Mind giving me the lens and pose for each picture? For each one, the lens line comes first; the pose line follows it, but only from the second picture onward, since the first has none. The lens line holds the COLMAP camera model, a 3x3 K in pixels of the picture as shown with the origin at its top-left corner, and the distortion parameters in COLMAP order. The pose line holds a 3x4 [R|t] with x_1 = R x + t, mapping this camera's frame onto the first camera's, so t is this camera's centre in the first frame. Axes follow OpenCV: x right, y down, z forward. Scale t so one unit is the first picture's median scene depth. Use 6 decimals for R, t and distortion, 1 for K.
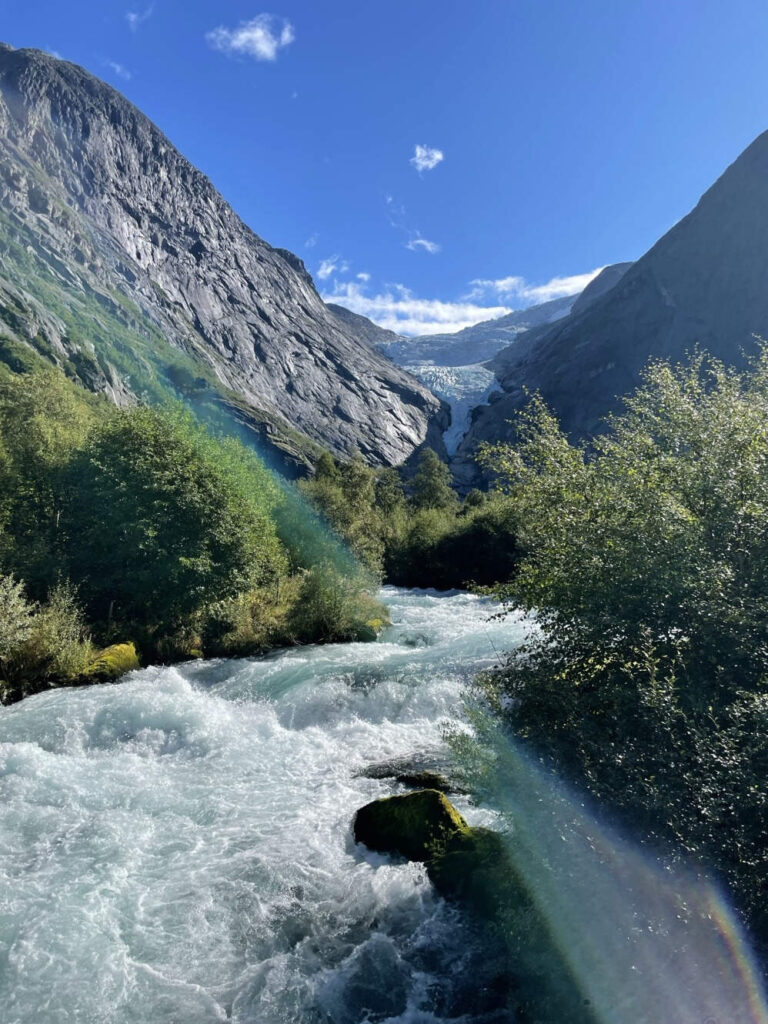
lens RADIAL K [[784.9, 0, 384.5], [0, 784.9, 511.7], [0, 0, 1]] dist [-0.003531, -0.000691]
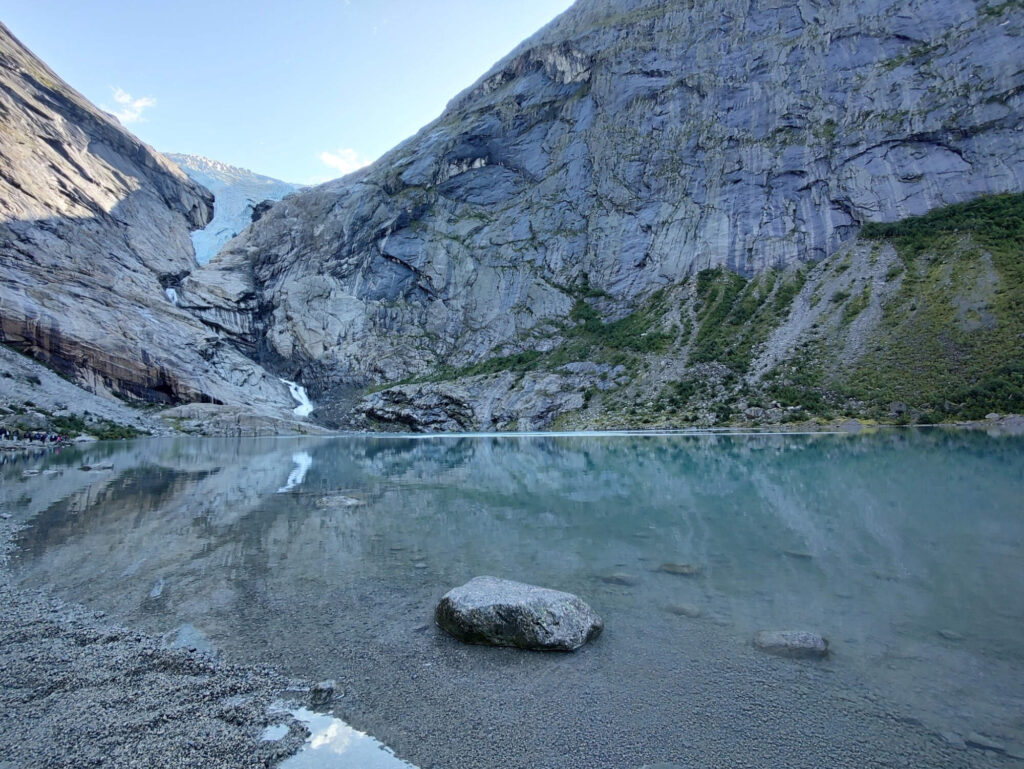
lens RADIAL K [[480.2, 0, 510.1], [0, 480.2, 386.4], [0, 0, 1]] dist [-0.001177, 0.000907]
pose [[0.840649, 0.035949, 0.540386, 0.091312], [-0.026594, 0.999331, -0.025109, 0.018658], [-0.540927, 0.006736, 0.841042, 0.633077]]
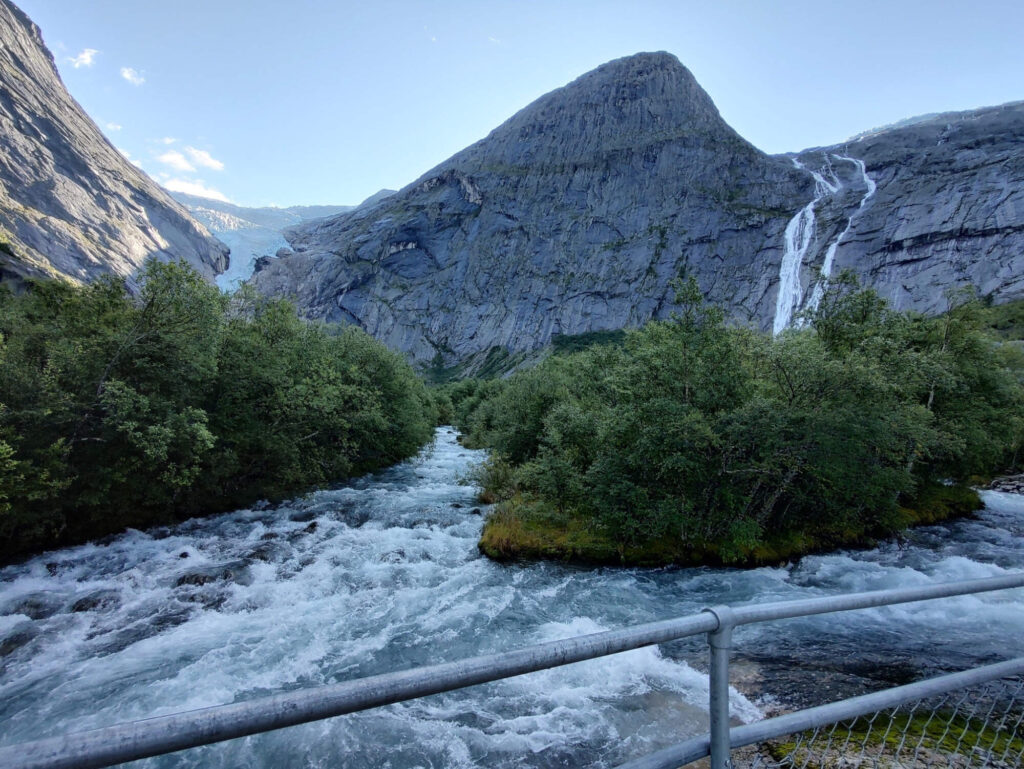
lens RADIAL K [[480.2, 0, 513.0], [0, 480.2, 385.8], [0, 0, 1]] dist [-0.001177, 0.000907]
pose [[0.795761, 0.103031, 0.596783, 0.033100], [-0.103833, 0.994042, -0.033163, 0.007123], [-0.596644, -0.035576, 0.801717, 0.397167]]
